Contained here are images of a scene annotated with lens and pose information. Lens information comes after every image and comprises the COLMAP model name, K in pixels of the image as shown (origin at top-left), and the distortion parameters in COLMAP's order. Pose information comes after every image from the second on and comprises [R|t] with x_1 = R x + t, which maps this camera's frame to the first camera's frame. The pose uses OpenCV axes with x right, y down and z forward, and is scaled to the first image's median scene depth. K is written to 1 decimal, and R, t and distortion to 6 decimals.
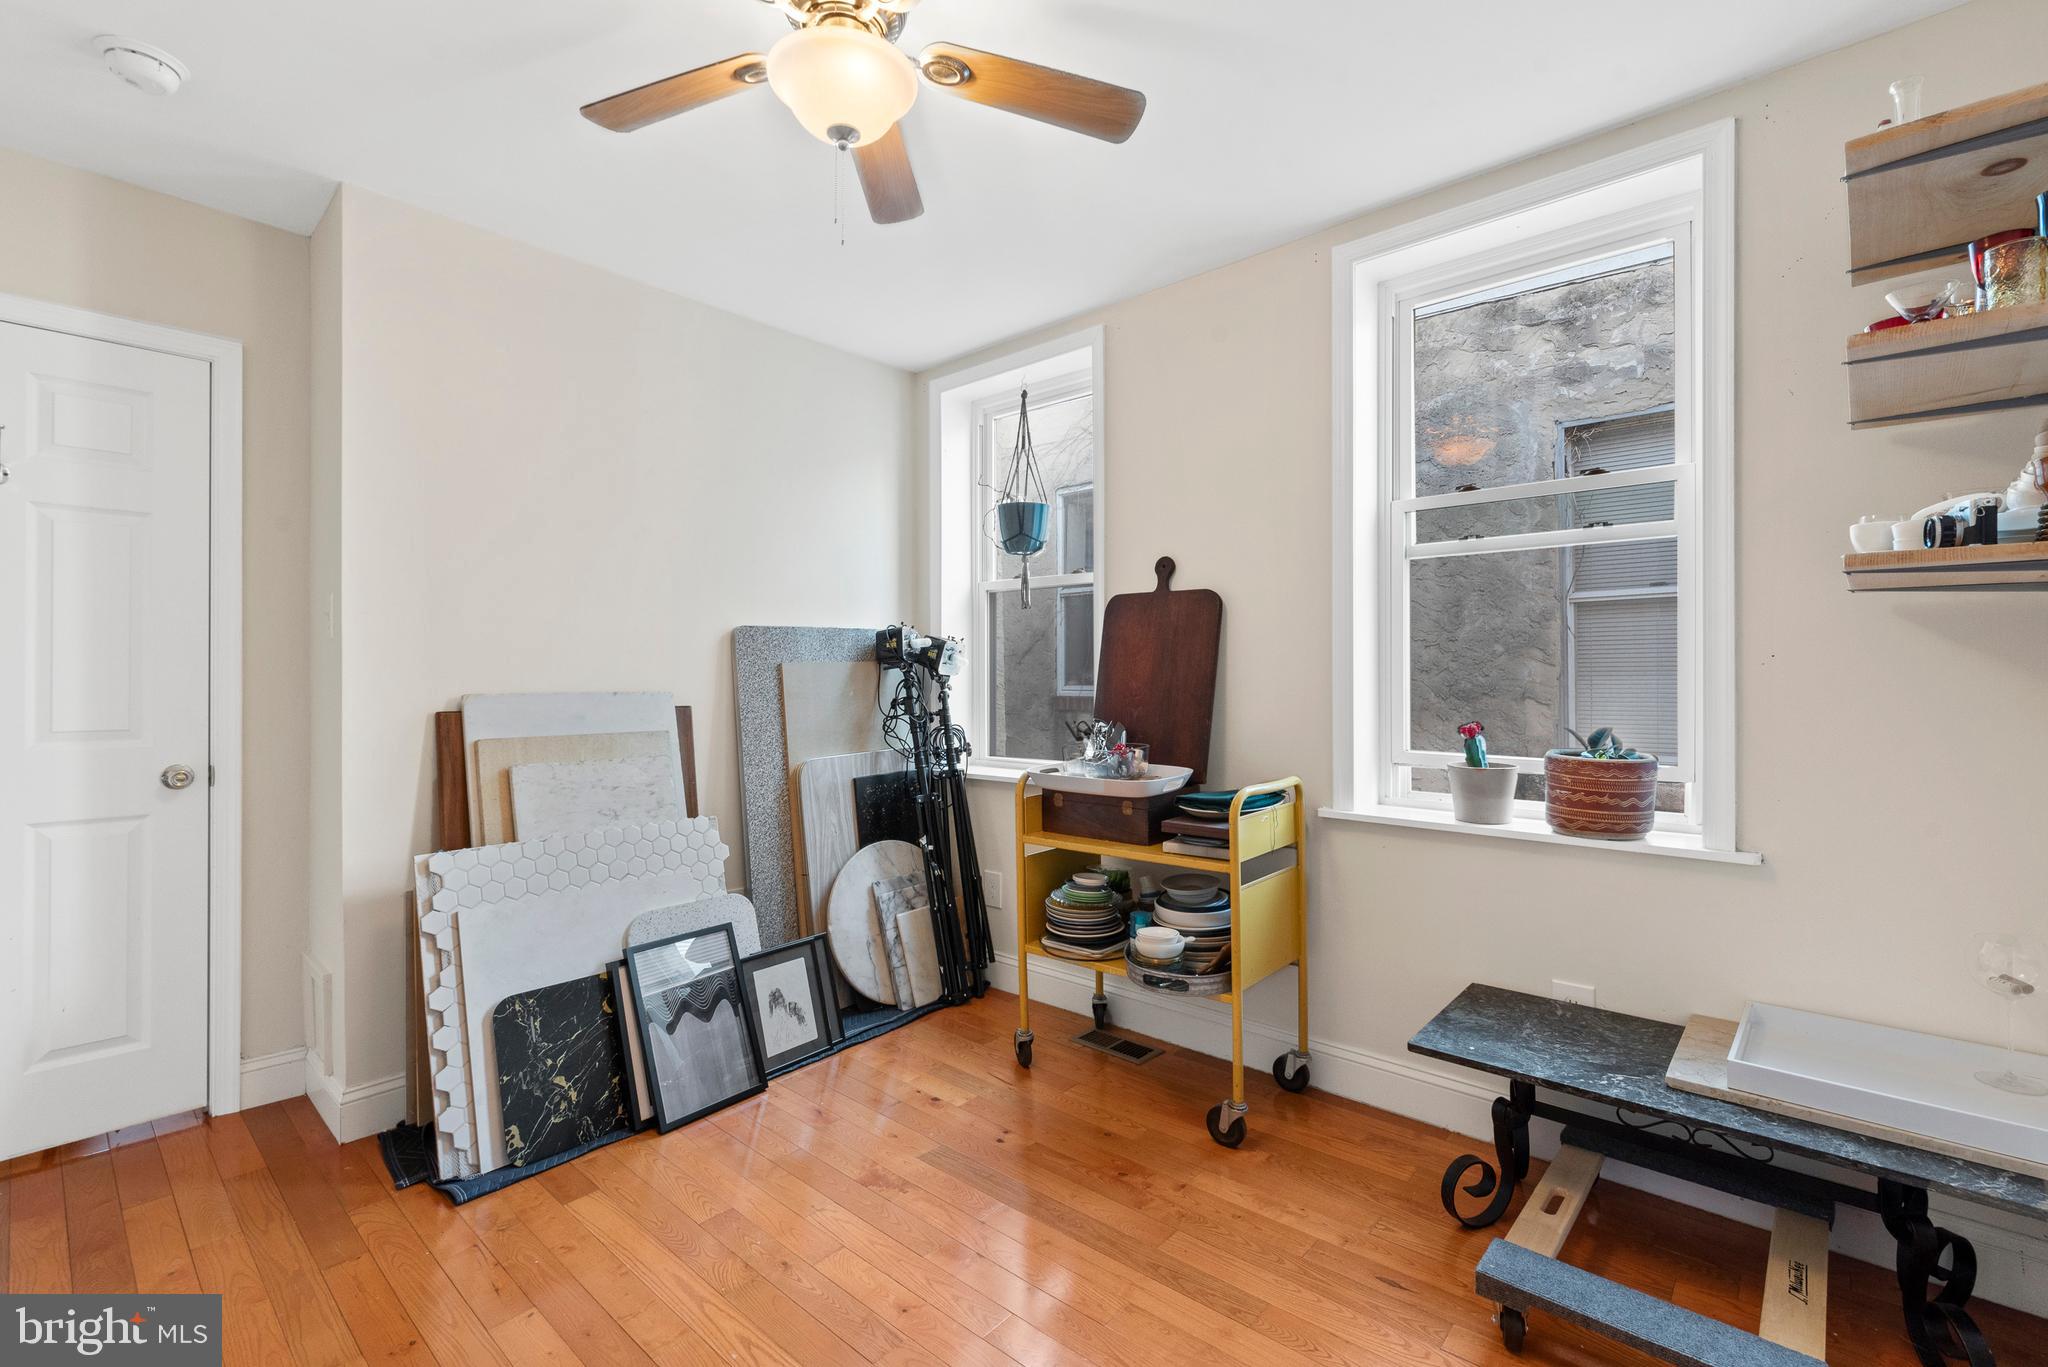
lens RADIAL K [[887.7, 0, 1034.0], [0, 887.7, 677.4], [0, 0, 1]] dist [-0.000197, -0.000130]
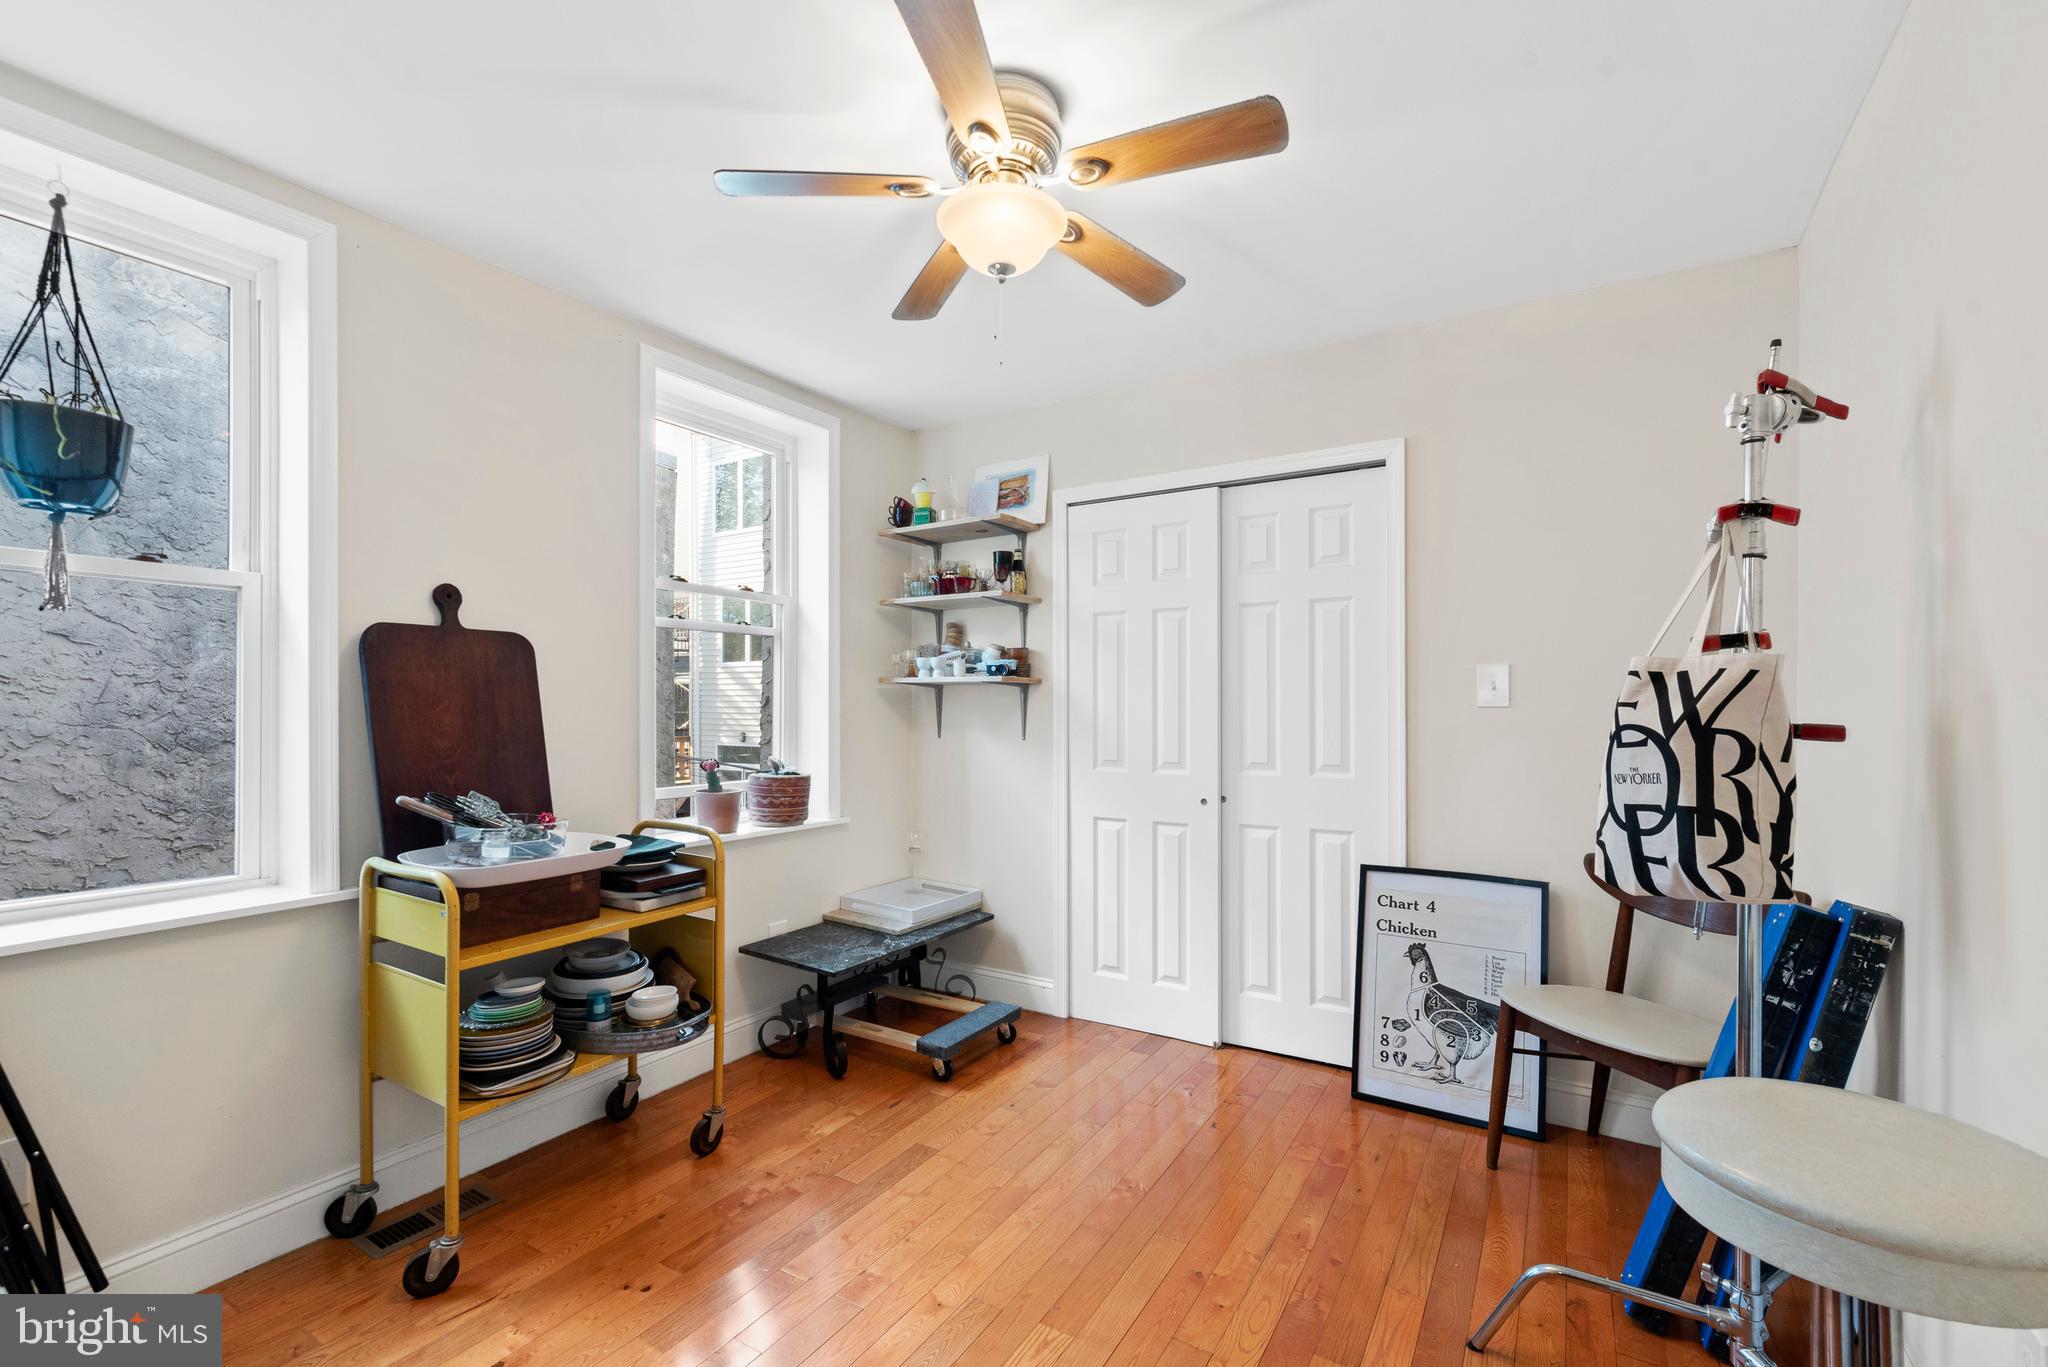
lens RADIAL K [[903.4, 0, 1012.8], [0, 903.4, 686.1], [0, 0, 1]] dist [0.001390, -0.000374]
pose [[-0.168795, 0.019487, 0.985459, -0.751830], [0.003050, 0.999810, -0.019248, -0.025925], [-0.985647, -0.000244, -0.168822, 0.637461]]
